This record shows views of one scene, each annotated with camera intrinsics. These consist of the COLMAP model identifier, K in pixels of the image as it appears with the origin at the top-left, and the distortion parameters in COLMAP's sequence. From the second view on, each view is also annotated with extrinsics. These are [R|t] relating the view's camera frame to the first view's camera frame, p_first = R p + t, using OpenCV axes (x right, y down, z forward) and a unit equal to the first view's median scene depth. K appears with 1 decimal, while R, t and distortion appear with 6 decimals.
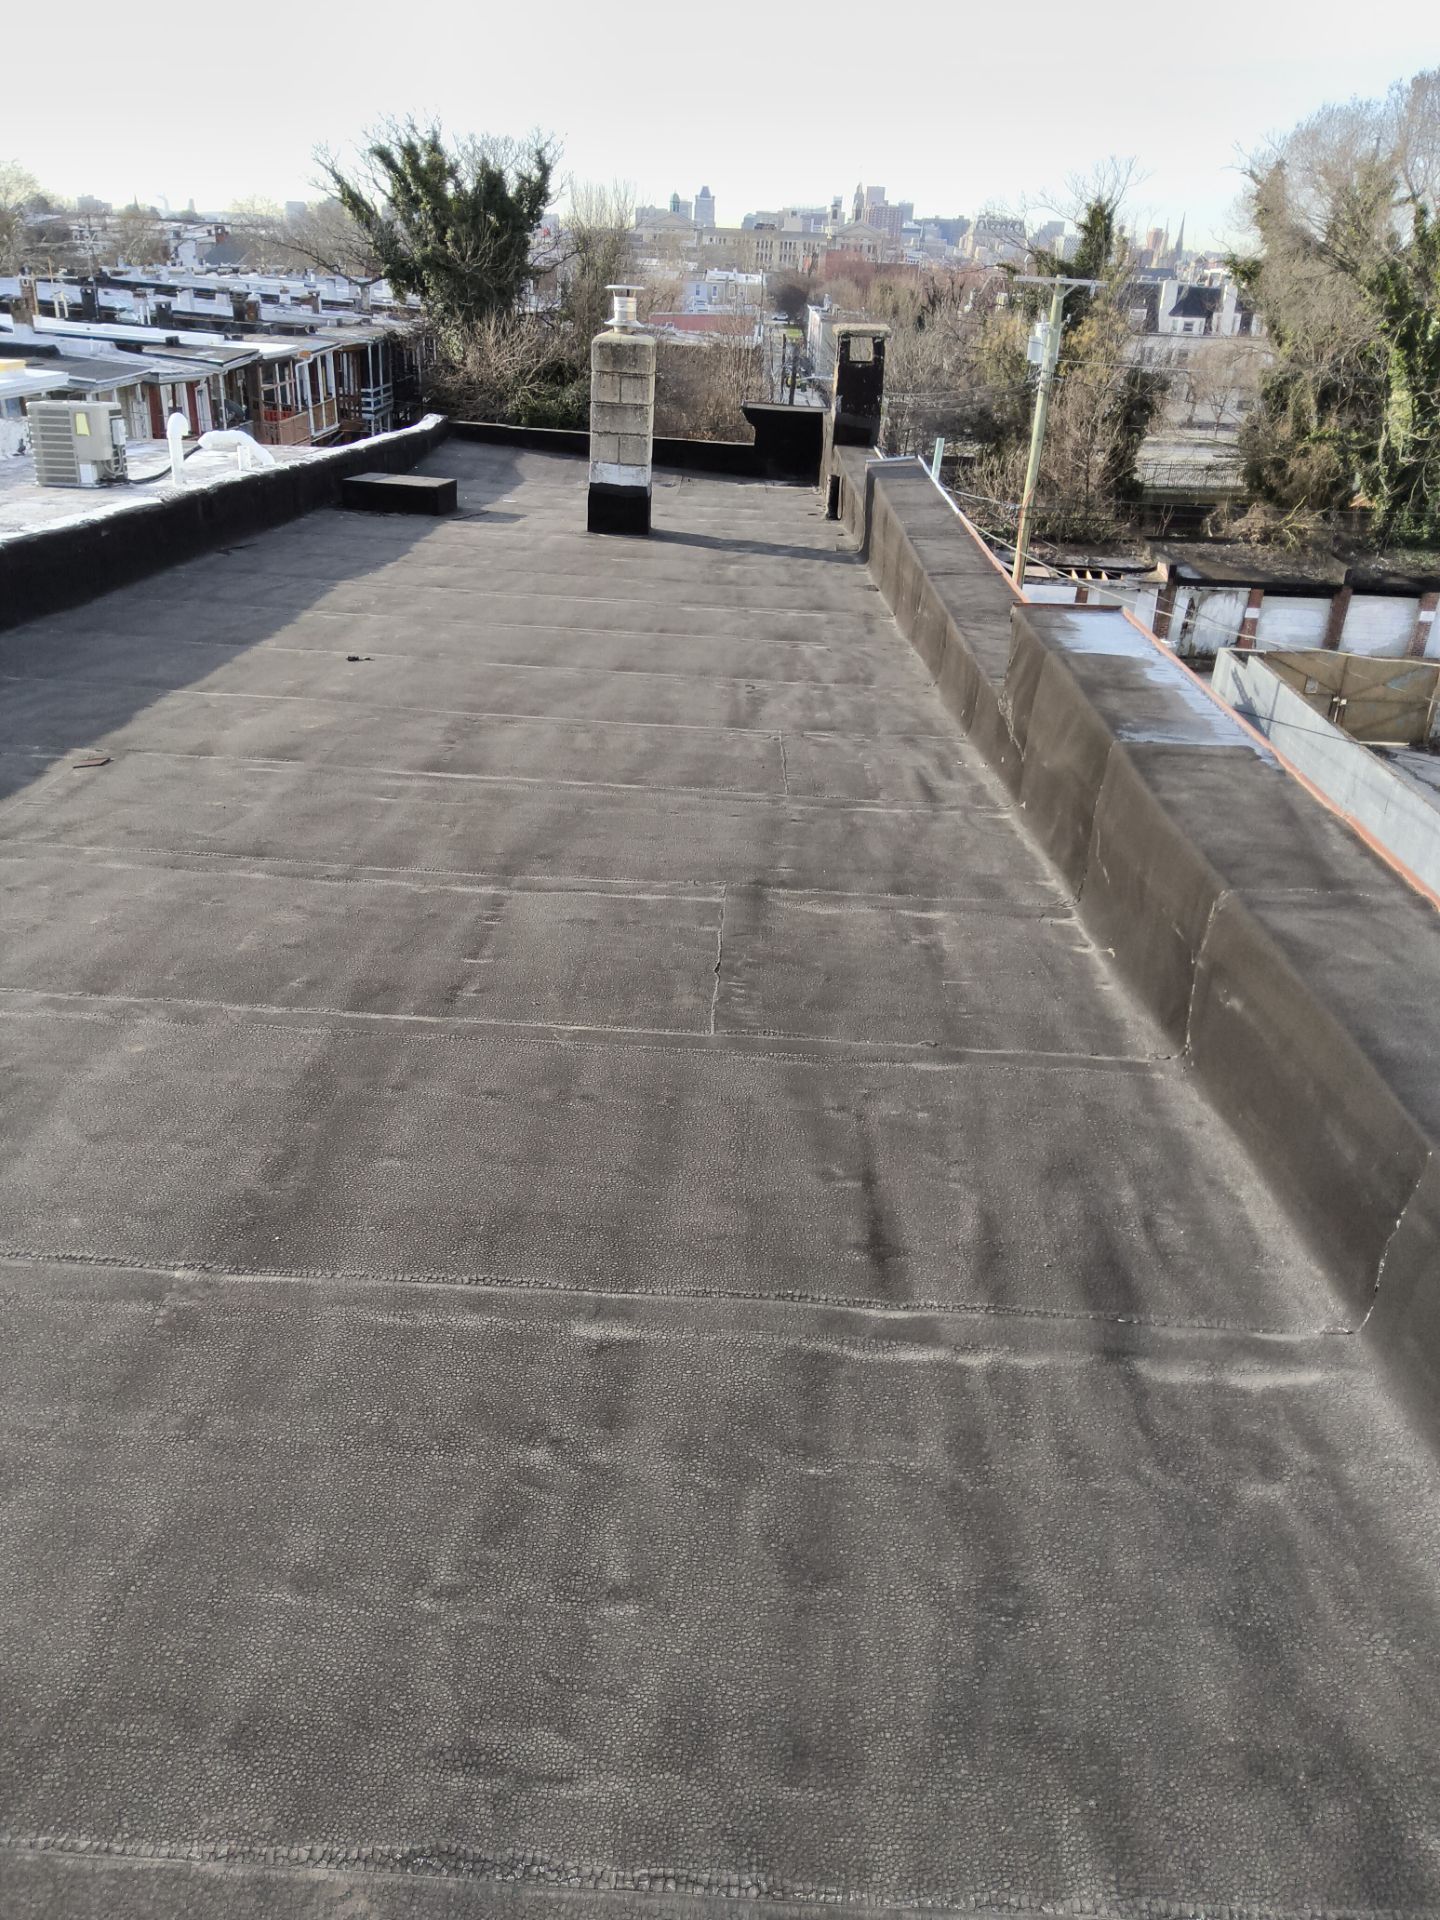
lens RADIAL K [[1401.5, 0, 720.0], [0, 1401.5, 960.0], [0, 0, 1]] dist [0.056367, -0.093627]
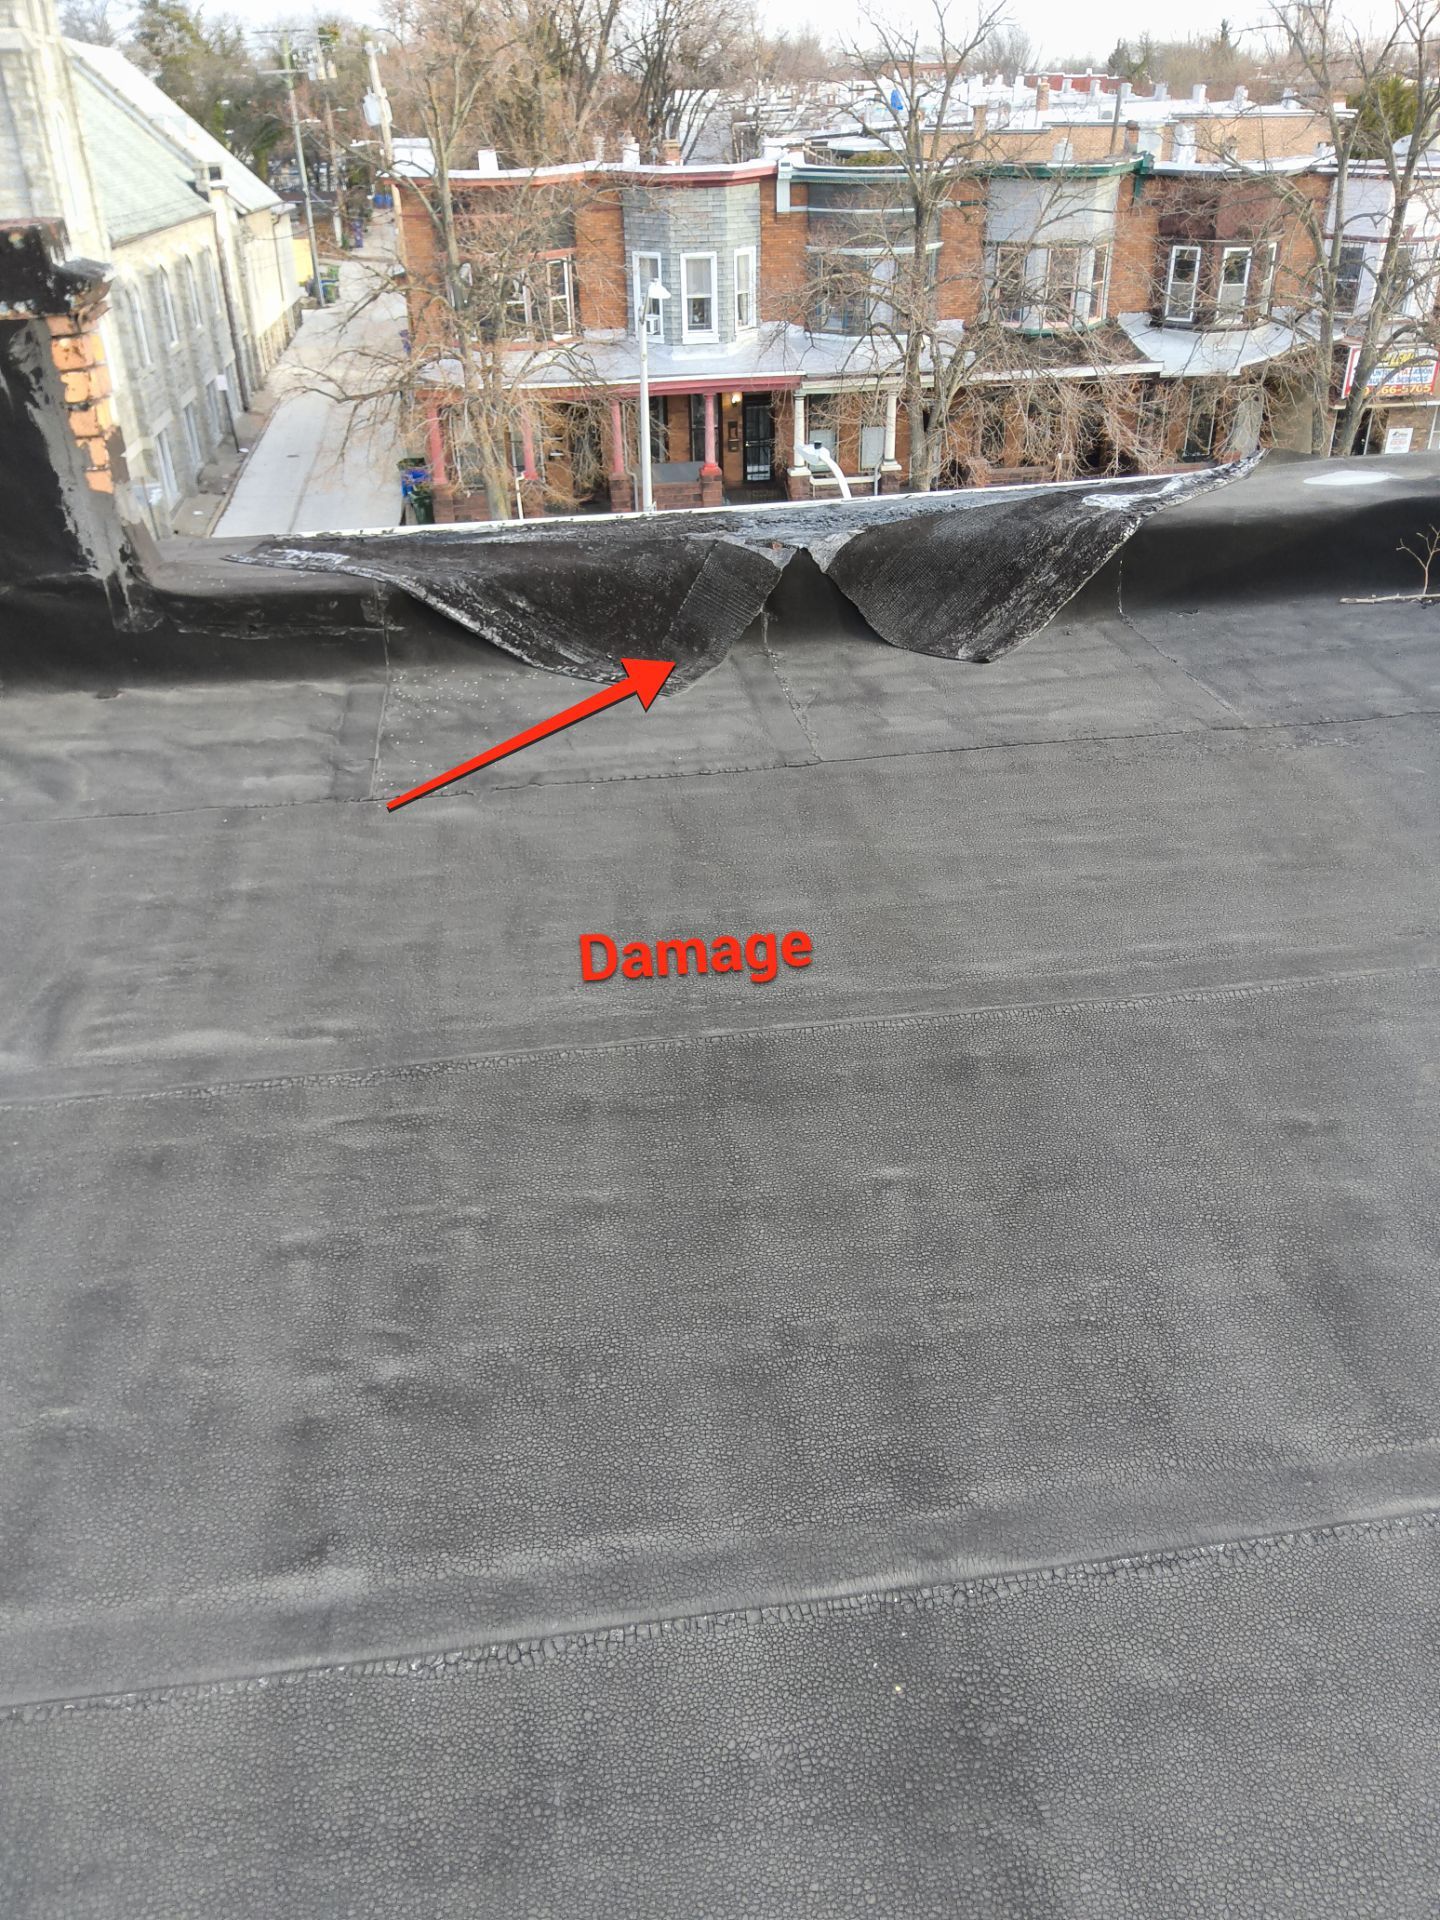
lens RADIAL K [[1401.5, 0, 720.0], [0, 1401.5, 960.0], [0, 0, 1]] dist [0.056367, -0.093627]
pose [[-0.985336, 0.058149, -0.160414, -0.078412], [-0.104026, 0.540485, 0.834898, -0.206486], [0.135249, 0.839342, -0.526511, 0.489694]]
